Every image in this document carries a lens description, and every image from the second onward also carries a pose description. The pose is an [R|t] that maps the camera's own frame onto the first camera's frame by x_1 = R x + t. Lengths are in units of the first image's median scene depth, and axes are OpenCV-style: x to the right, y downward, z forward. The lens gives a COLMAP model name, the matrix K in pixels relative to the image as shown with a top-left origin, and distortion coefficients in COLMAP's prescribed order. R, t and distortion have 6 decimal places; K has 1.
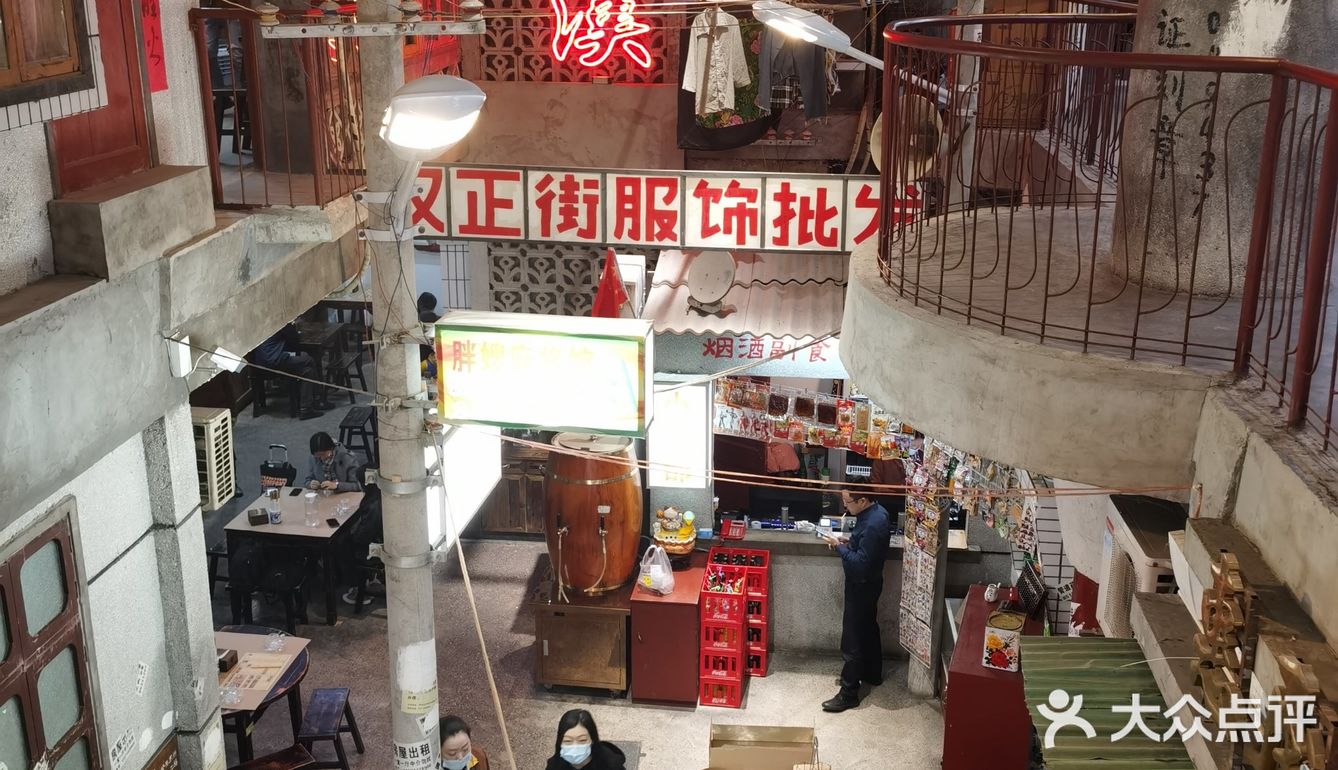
lens RADIAL K [[1350.9, 0, 669.0], [0, 1350.9, 385.0], [0, 0, 1]] dist [0.070795, -0.012048]
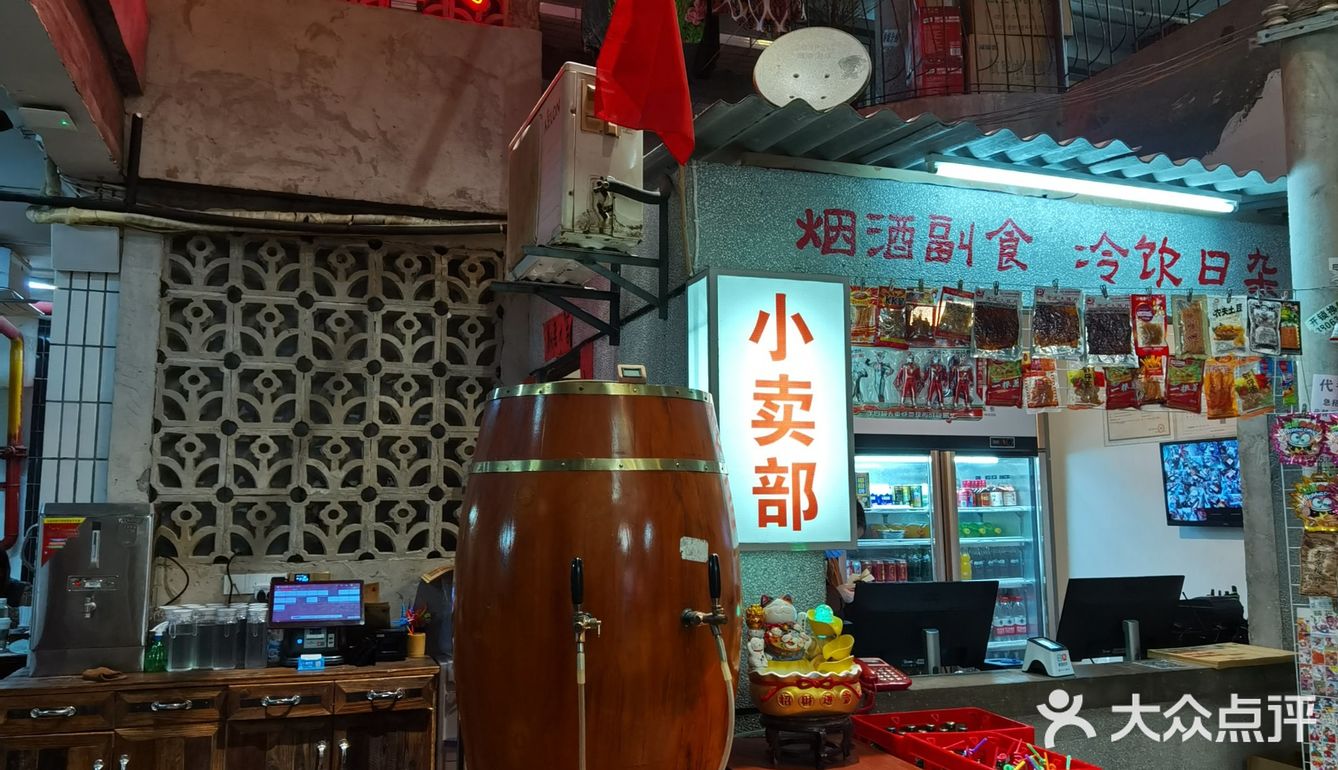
lens RADIAL K [[1033.6, 0, 669.0], [0, 1033.6, 385.0], [0, 0, 1]] dist [0.103896, -0.216310]
pose [[0.903204, 0.045705, 0.426772, -0.168340], [0.135715, 0.912889, -0.384988, 0.156036], [-0.407191, 0.405642, 0.818322, 0.798415]]
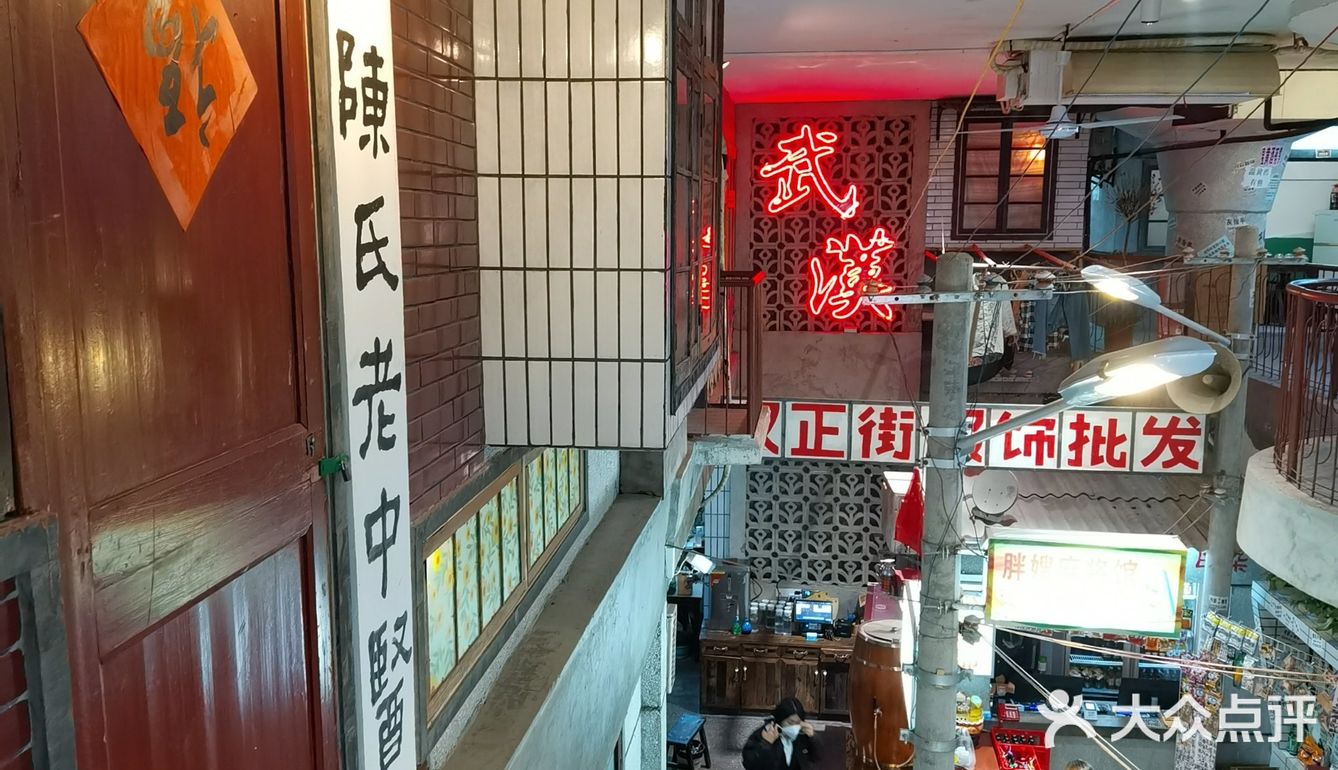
lens RADIAL K [[1115.7, 0, 668.0], [0, 1115.7, 407.4], [0, 0, 1]] dist [0.199430, -0.415299]
pose [[0.999927, 0.000398, -0.012105, -0.253954], [-0.002169, 0.989189, -0.146633, -0.007132], [0.011916, 0.146648, 0.989117, 0.003248]]
